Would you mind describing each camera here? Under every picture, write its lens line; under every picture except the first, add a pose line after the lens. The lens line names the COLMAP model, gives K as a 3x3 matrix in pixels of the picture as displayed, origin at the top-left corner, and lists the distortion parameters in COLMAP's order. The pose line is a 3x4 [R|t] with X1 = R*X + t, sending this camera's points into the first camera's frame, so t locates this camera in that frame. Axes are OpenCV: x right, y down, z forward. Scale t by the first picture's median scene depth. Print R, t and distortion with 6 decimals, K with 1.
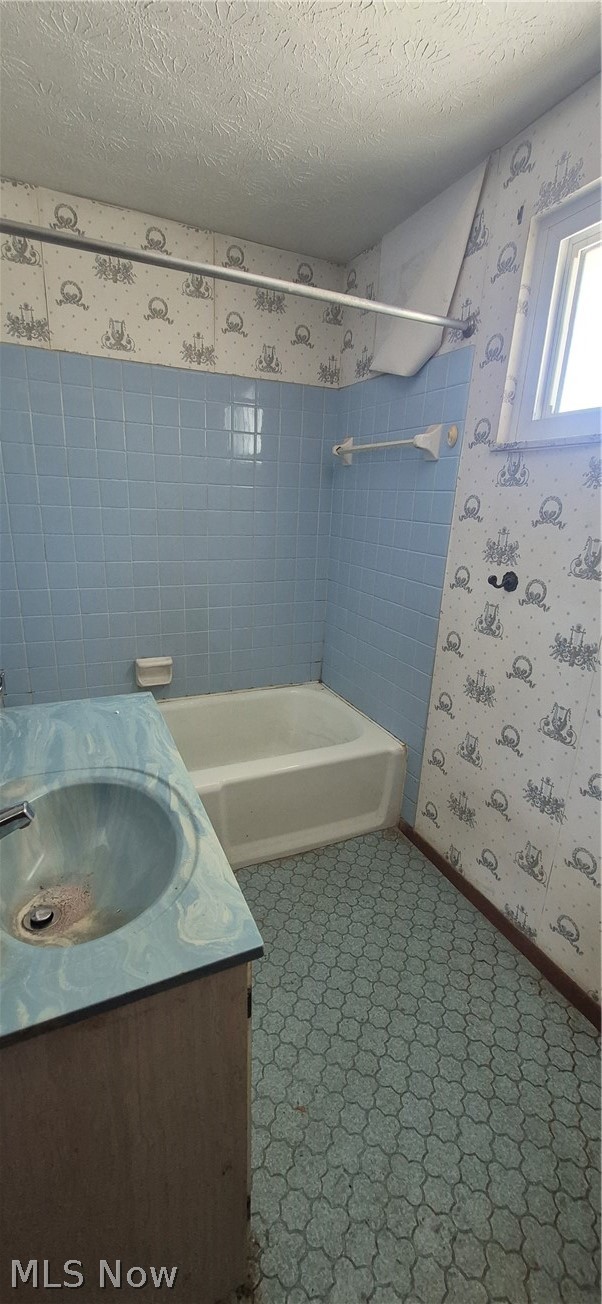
lens RADIAL K [[511.7, 0, 301.0], [0, 511.7, 652.0], [0, 0, 1]] dist [0.001431, -0.000589]
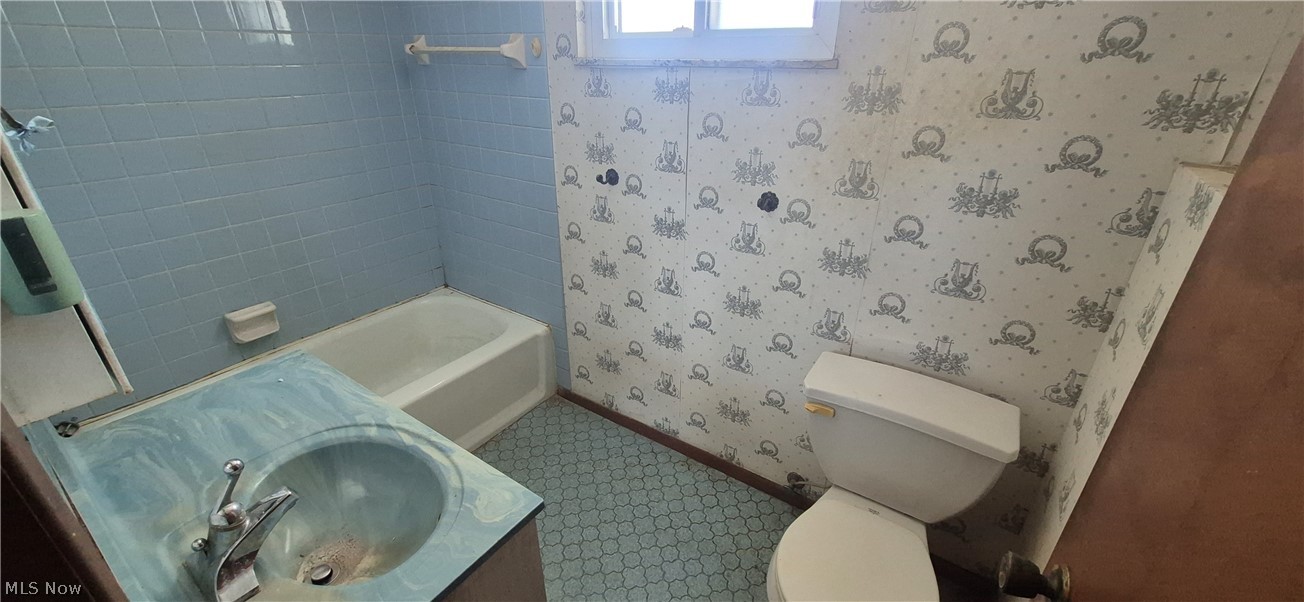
lens RADIAL K [[511.7, 0, 654.5], [0, 511.7, 299.0], [0, 0, 1]] dist [0.001431, -0.000589]
pose [[0.857451, -0.250970, 0.449213, -0.122327], [0.178511, 0.963860, 0.197758, -0.077290], [-0.482610, -0.089379, 0.871263, -0.134787]]
